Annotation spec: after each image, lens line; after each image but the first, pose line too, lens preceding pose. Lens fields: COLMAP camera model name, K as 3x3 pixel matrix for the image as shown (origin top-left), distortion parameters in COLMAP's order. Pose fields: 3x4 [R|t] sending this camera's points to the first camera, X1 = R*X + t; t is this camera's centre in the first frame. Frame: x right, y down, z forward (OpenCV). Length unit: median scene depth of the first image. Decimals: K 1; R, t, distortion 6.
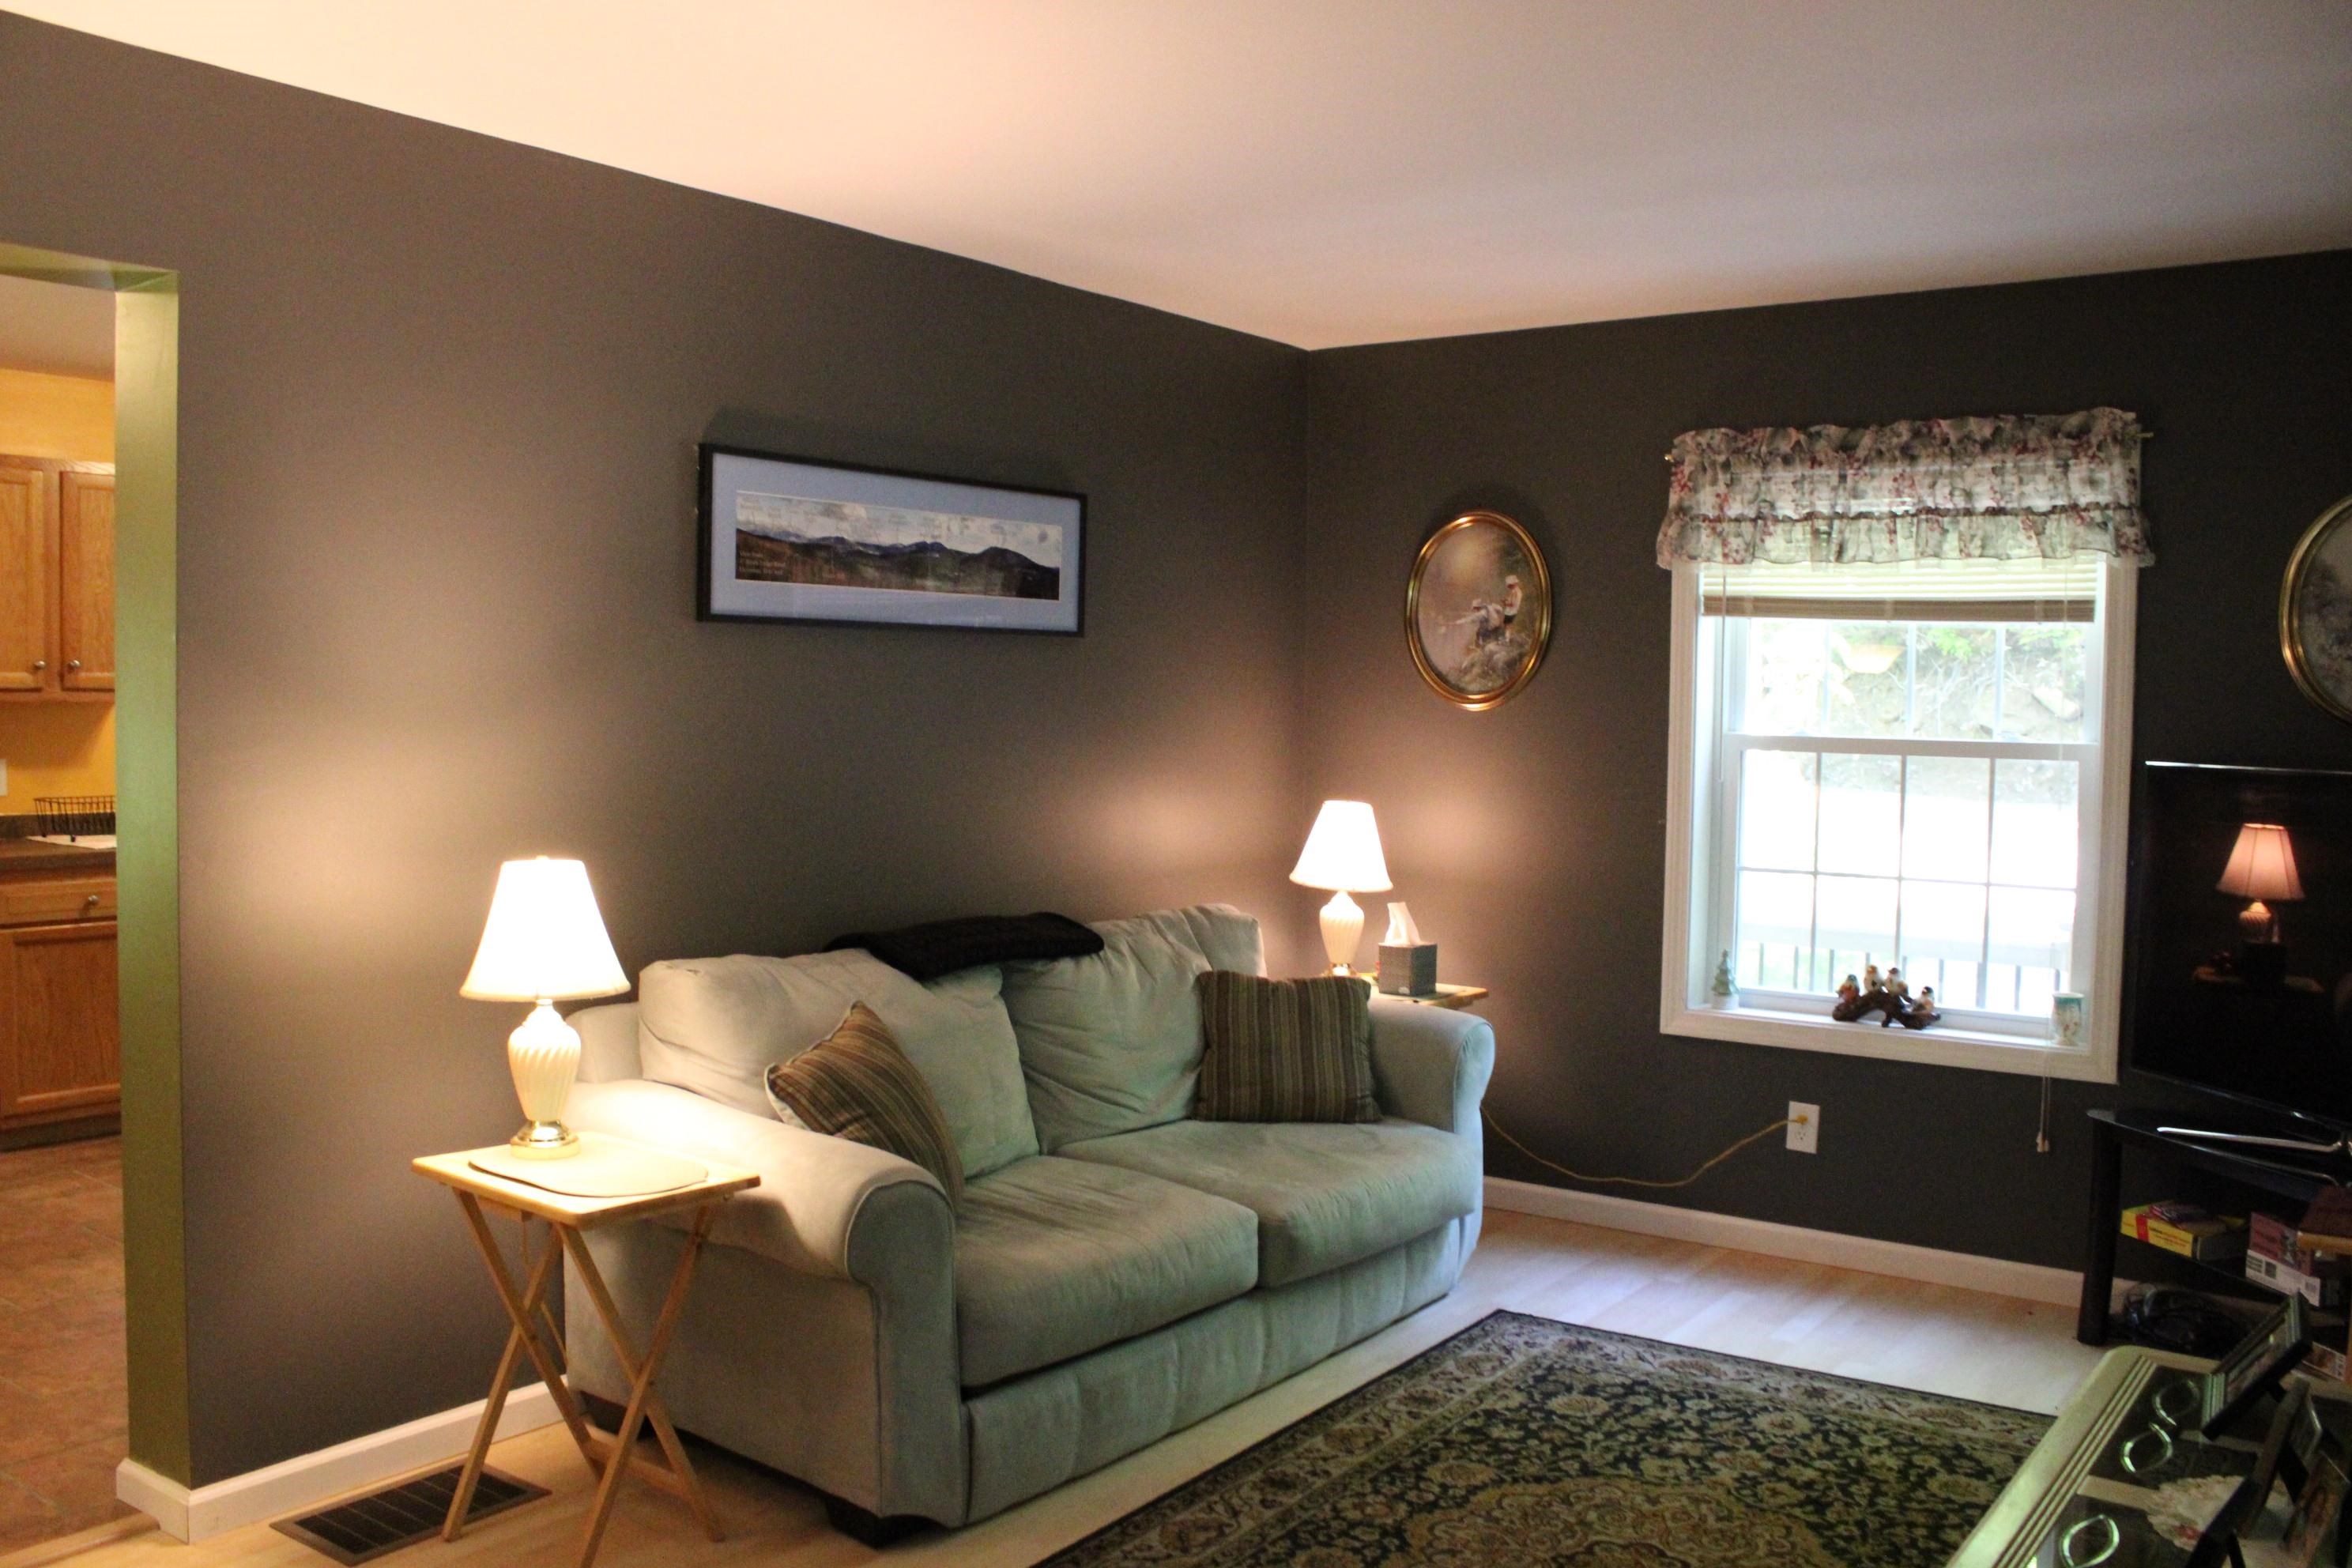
lens RADIAL K [[1972.7, 0, 1165.4], [0, 1972.7, 780.7], [0, 0, 1]] dist [-0.164613, 0.147172]
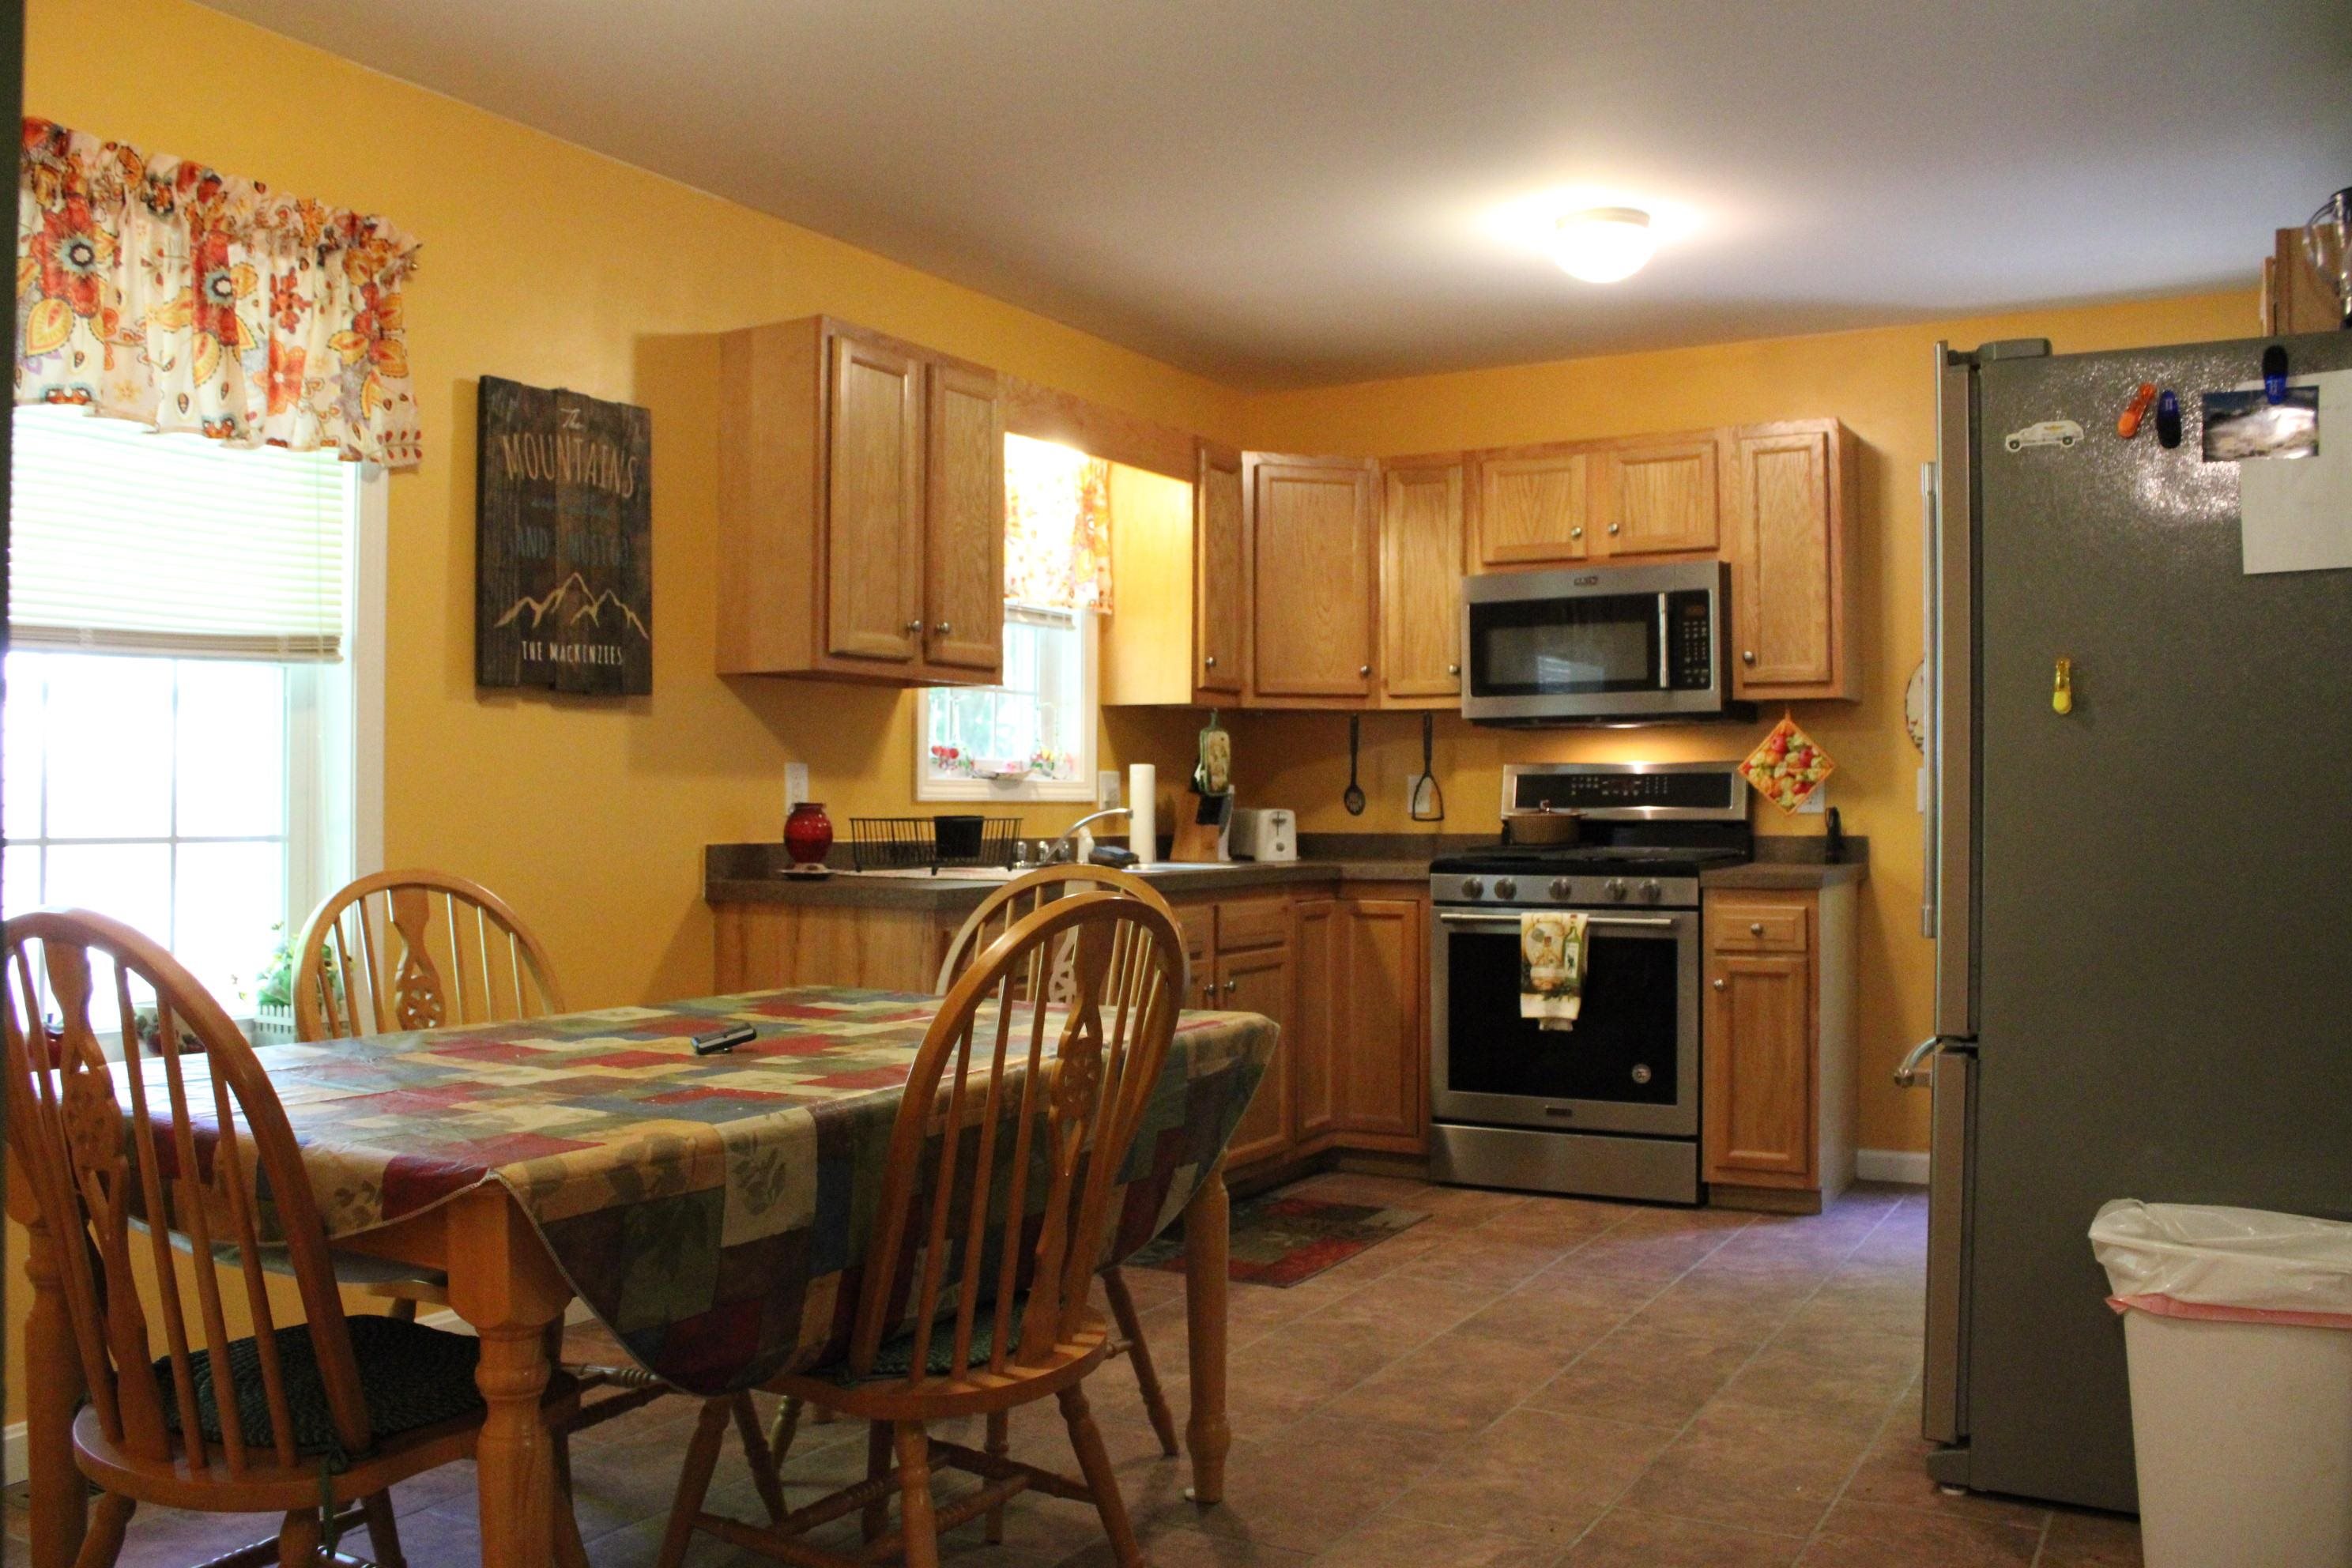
lens RADIAL K [[1972.7, 0, 1165.4], [0, 1972.7, 780.7], [0, 0, 1]] dist [-0.164613, 0.147172]
pose [[0.993504, -0.007336, 0.113565, -0.579635], [0.013797, 0.998324, -0.056212, 0.040155], [-0.112962, 0.057414, 0.991939, 0.253204]]
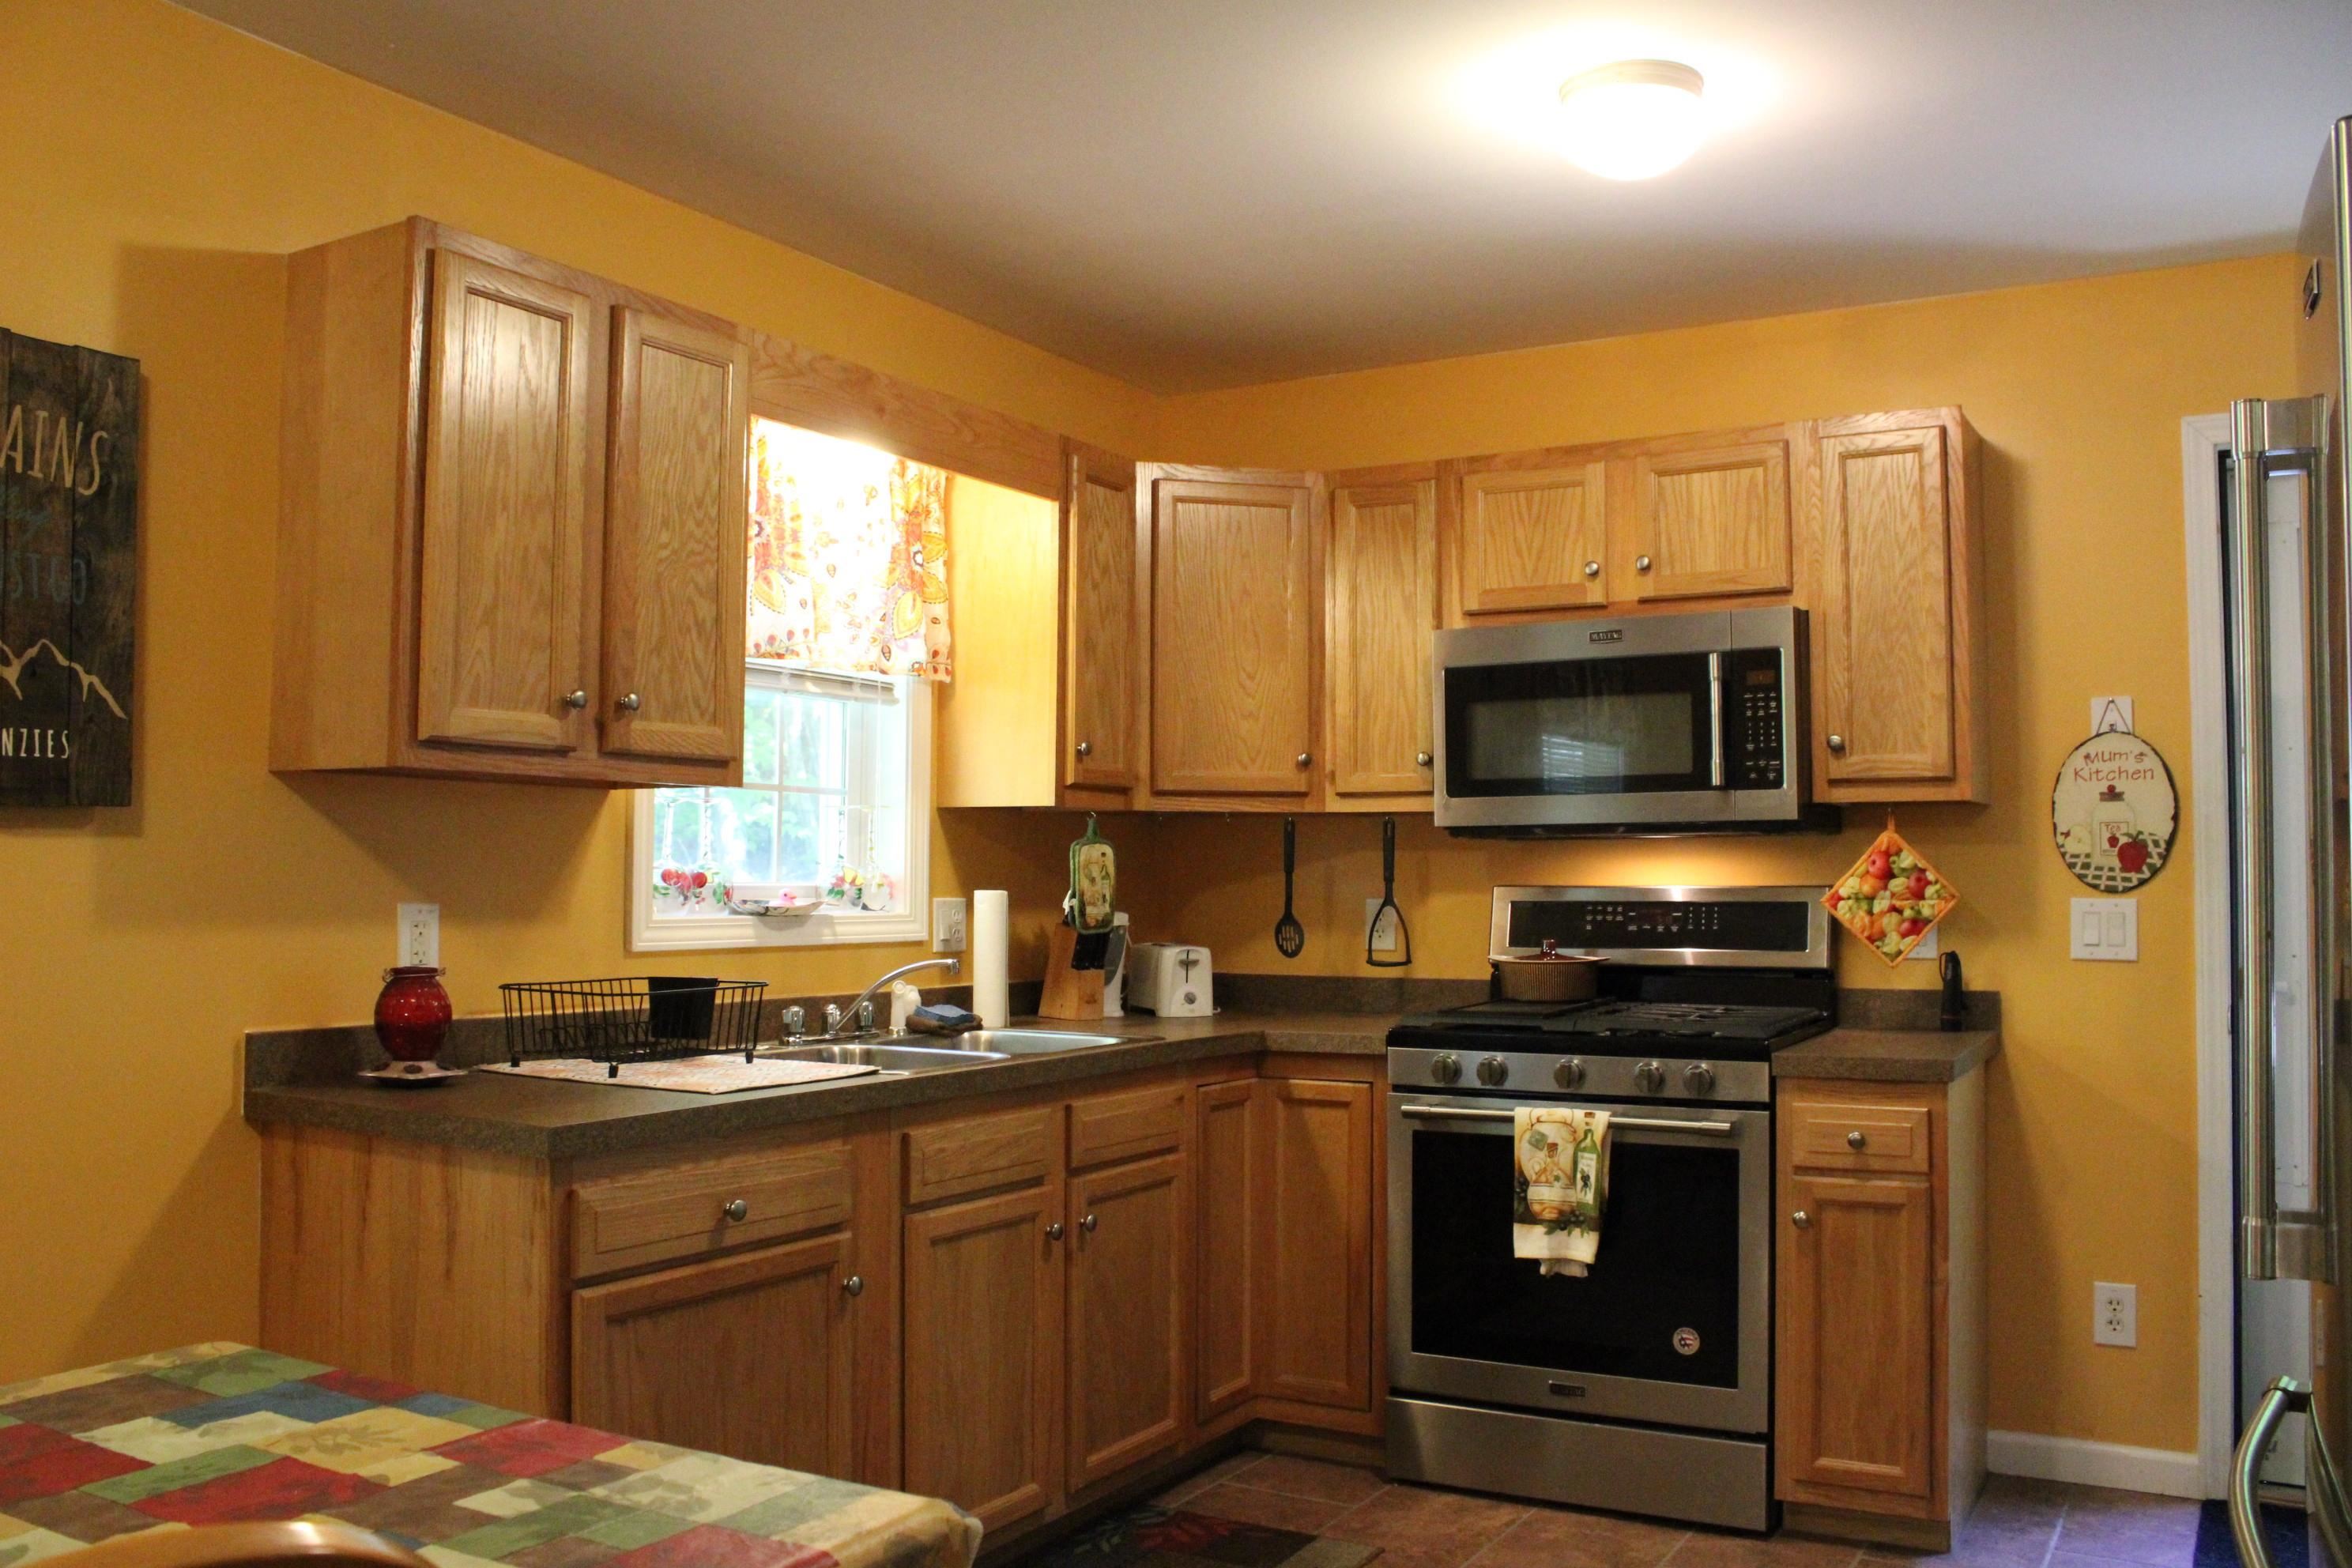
lens RADIAL K [[1972.7, 0, 1165.4], [0, 1972.7, 780.7], [0, 0, 1]] dist [-0.164613, 0.147172]
pose [[0.994147, -0.000813, 0.108037, -0.496901], [0.010876, 0.995645, -0.092586, 0.005358], [-0.107491, 0.093219, 0.989826, 0.505464]]
